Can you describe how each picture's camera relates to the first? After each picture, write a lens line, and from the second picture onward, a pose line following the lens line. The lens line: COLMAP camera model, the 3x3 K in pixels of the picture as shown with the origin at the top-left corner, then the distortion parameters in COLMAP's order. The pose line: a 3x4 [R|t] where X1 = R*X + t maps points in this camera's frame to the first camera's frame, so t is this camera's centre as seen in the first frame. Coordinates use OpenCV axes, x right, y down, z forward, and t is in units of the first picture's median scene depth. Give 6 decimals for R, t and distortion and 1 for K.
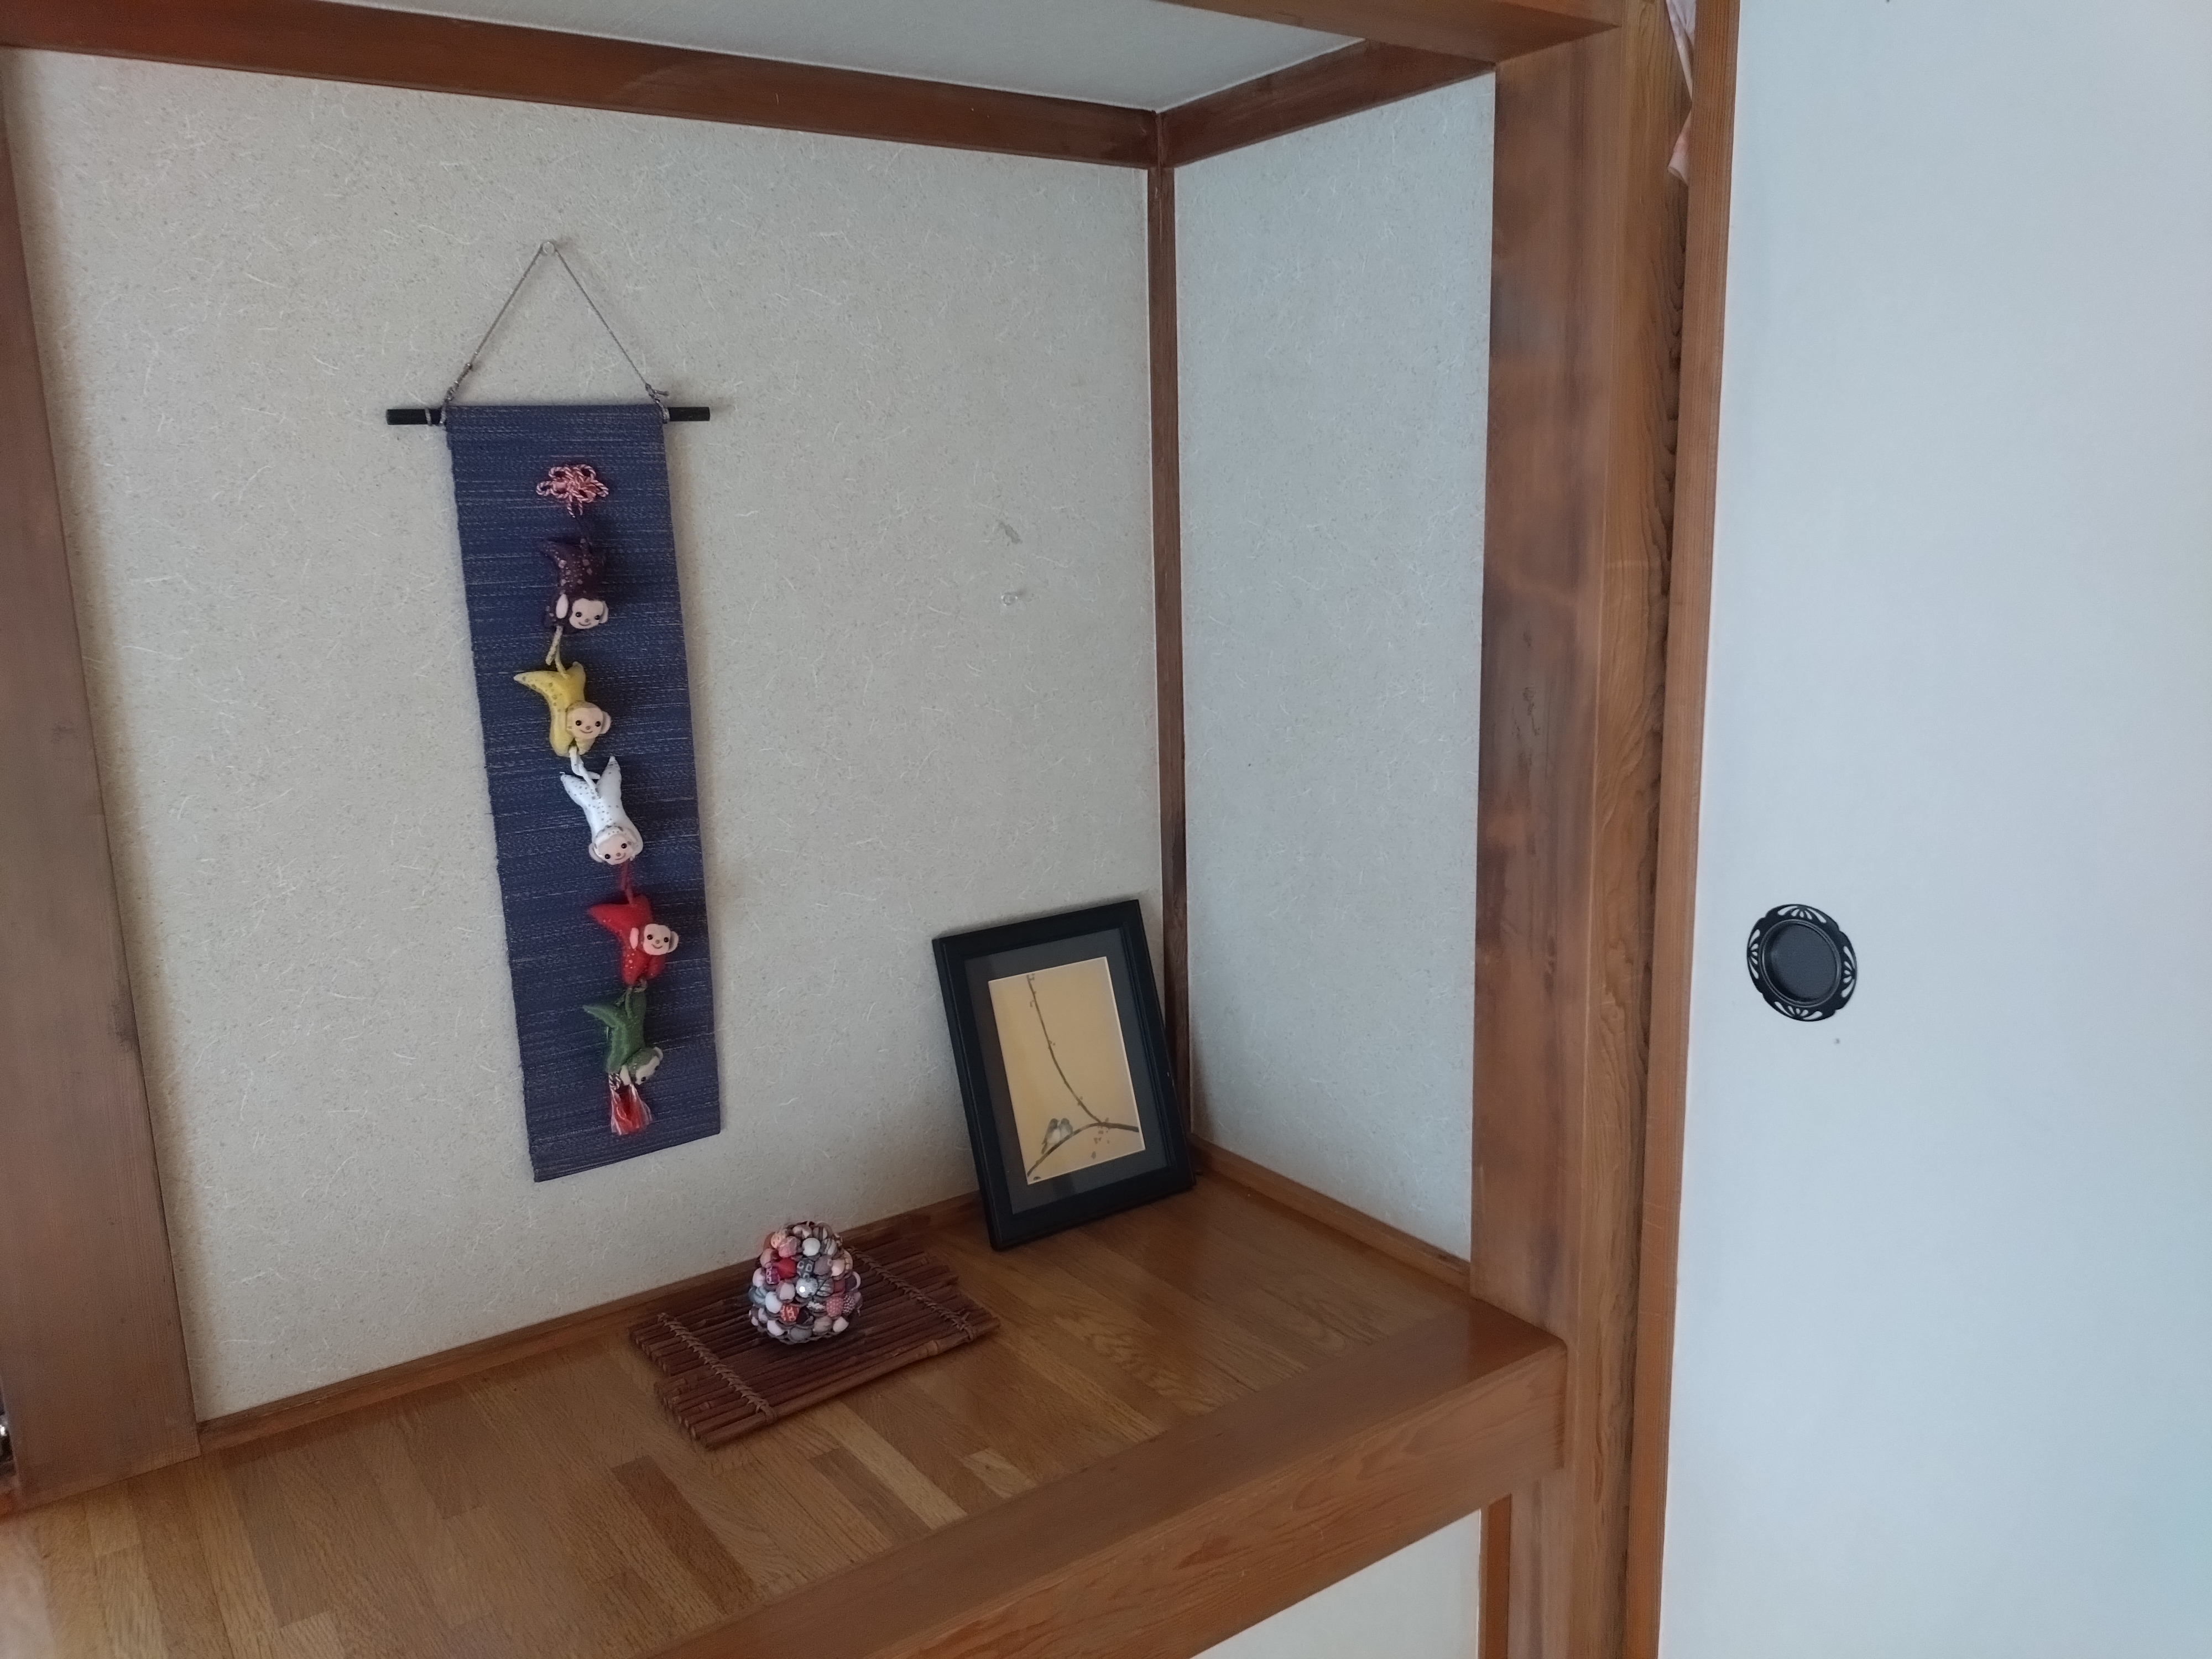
lens RADIAL K [[1636.3, 0, 1091.7], [0, 1636.3, 820.0], [0, 0, 1]] dist [0.014616, -0.013771]
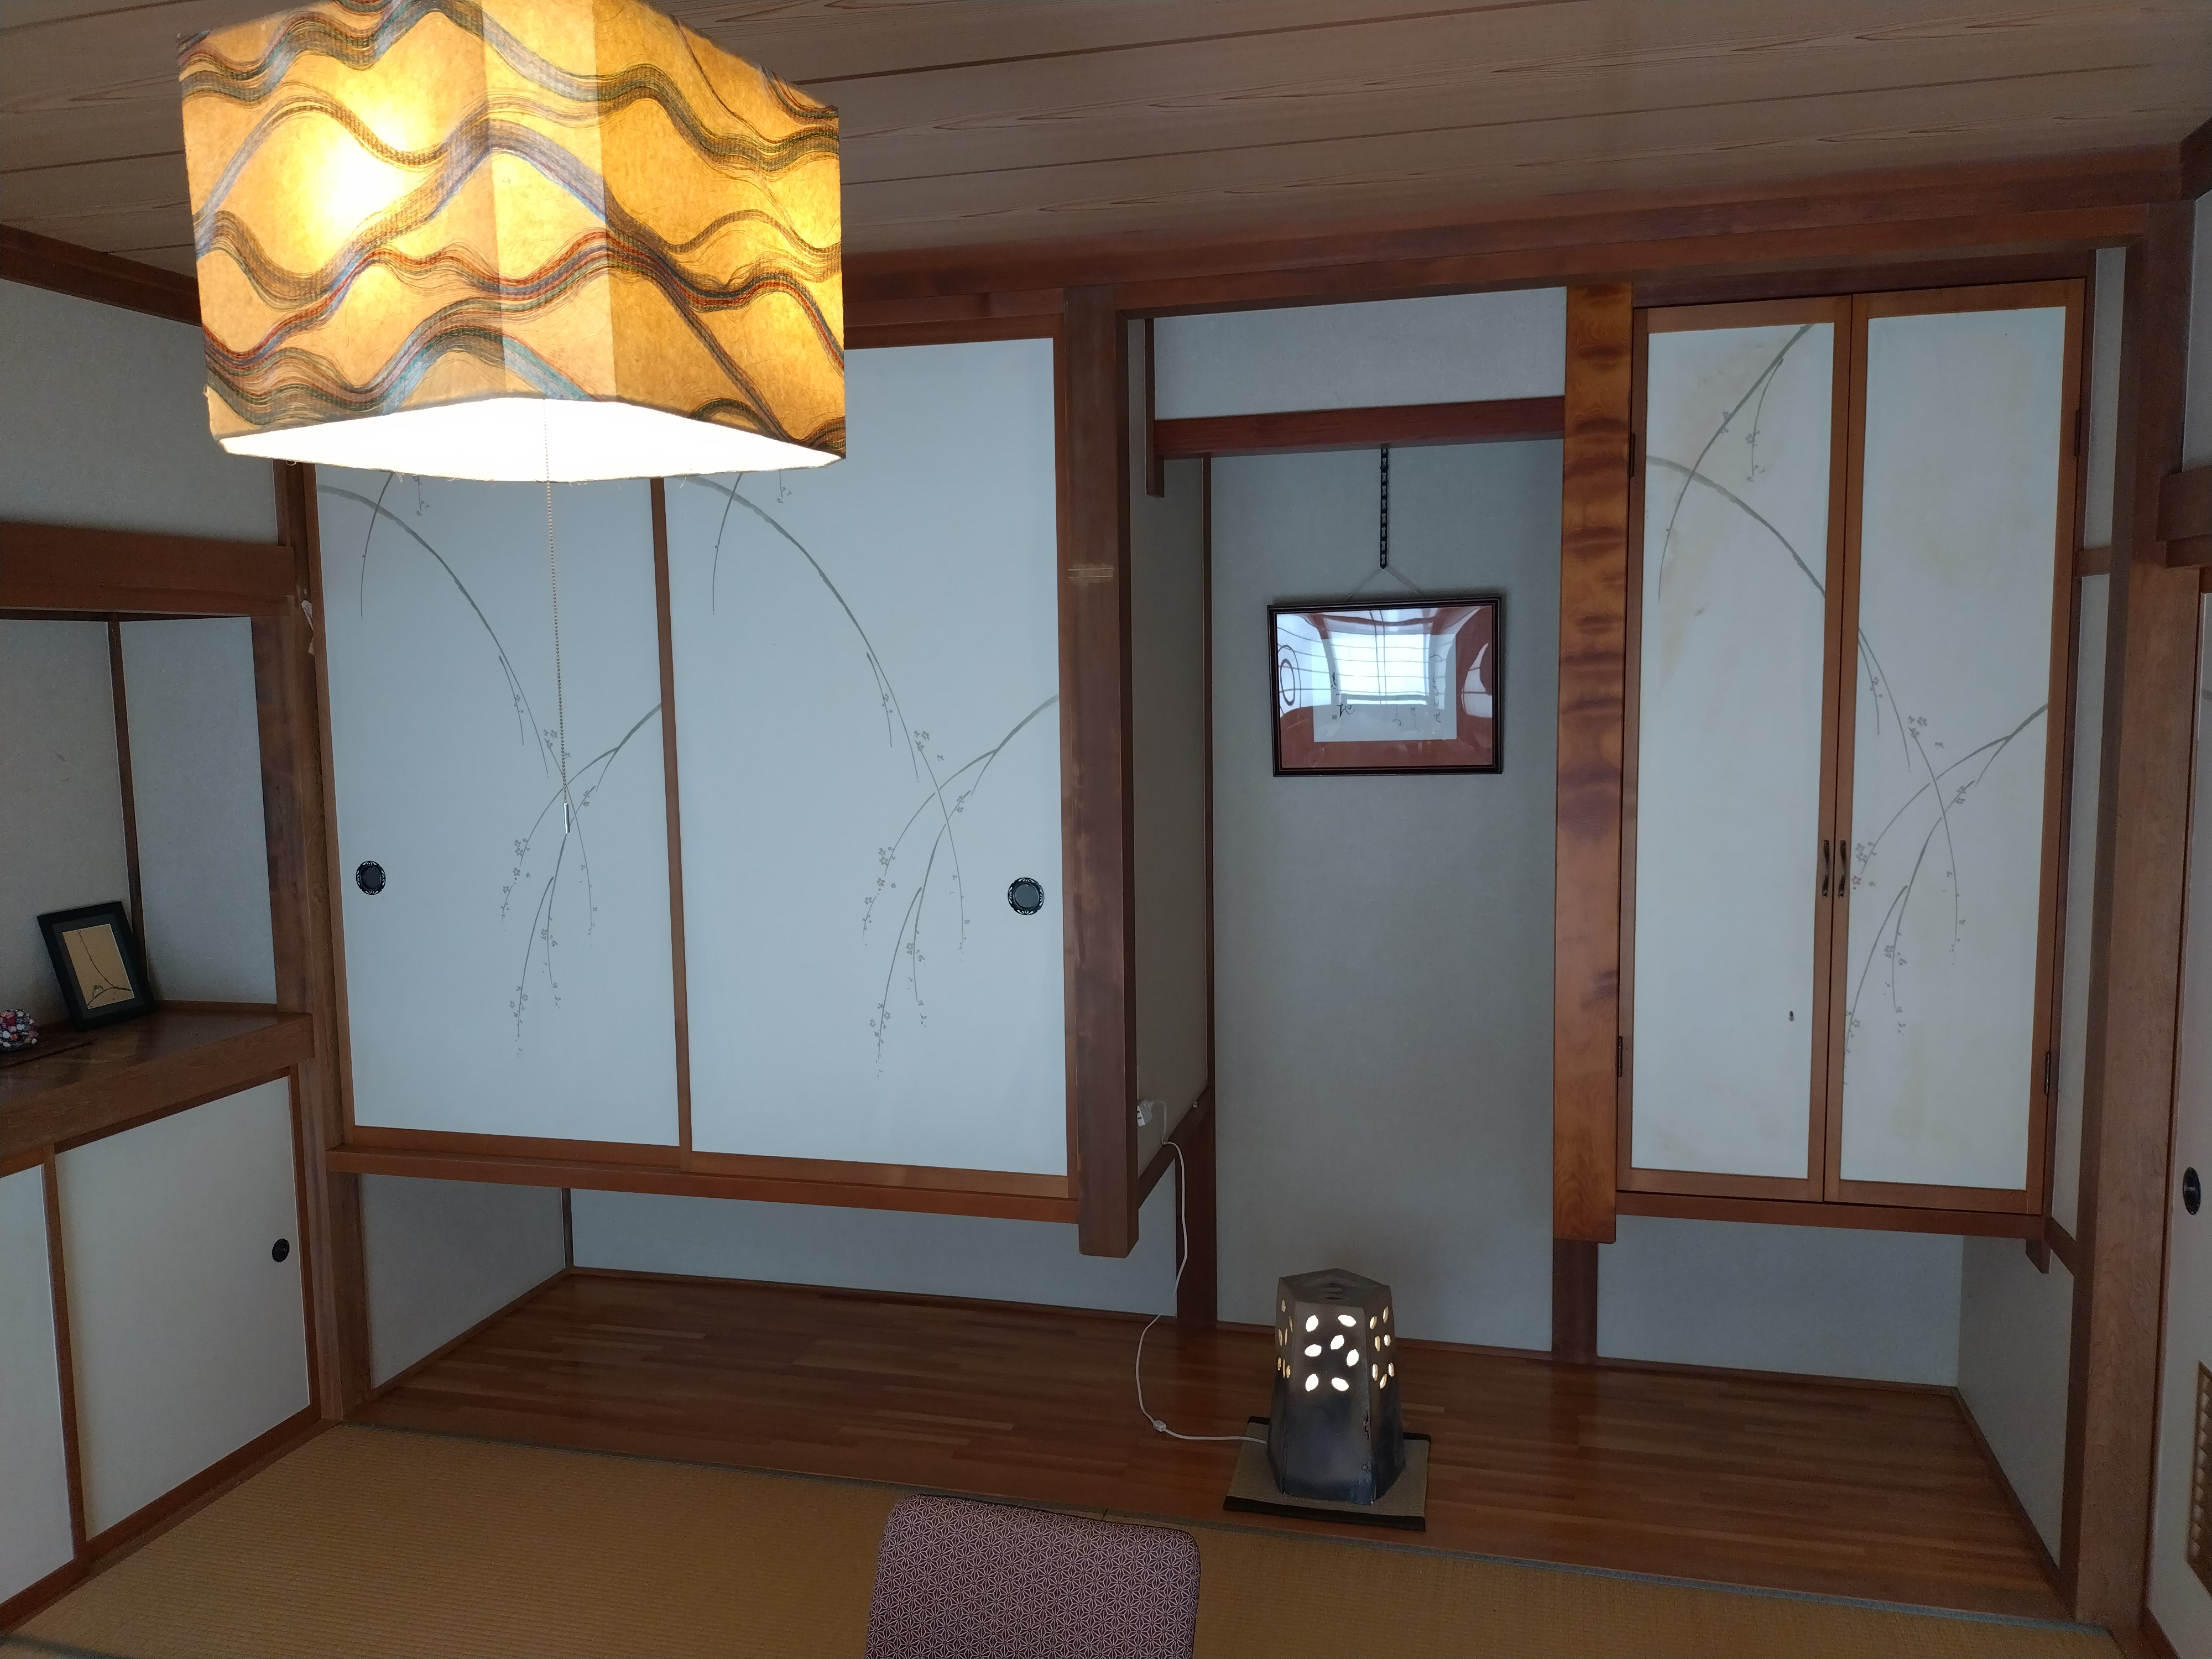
lens RADIAL K [[1636.3, 0, 1085.9], [0, 1636.3, 840.5], [0, 0, 1]] dist [0.014616, -0.013771]
pose [[0.763332, -0.056093, 0.643566, -0.572820], [0.117879, 0.991592, -0.053389, 0.332866], [-0.635160, 0.116616, 0.763526, -2.340052]]
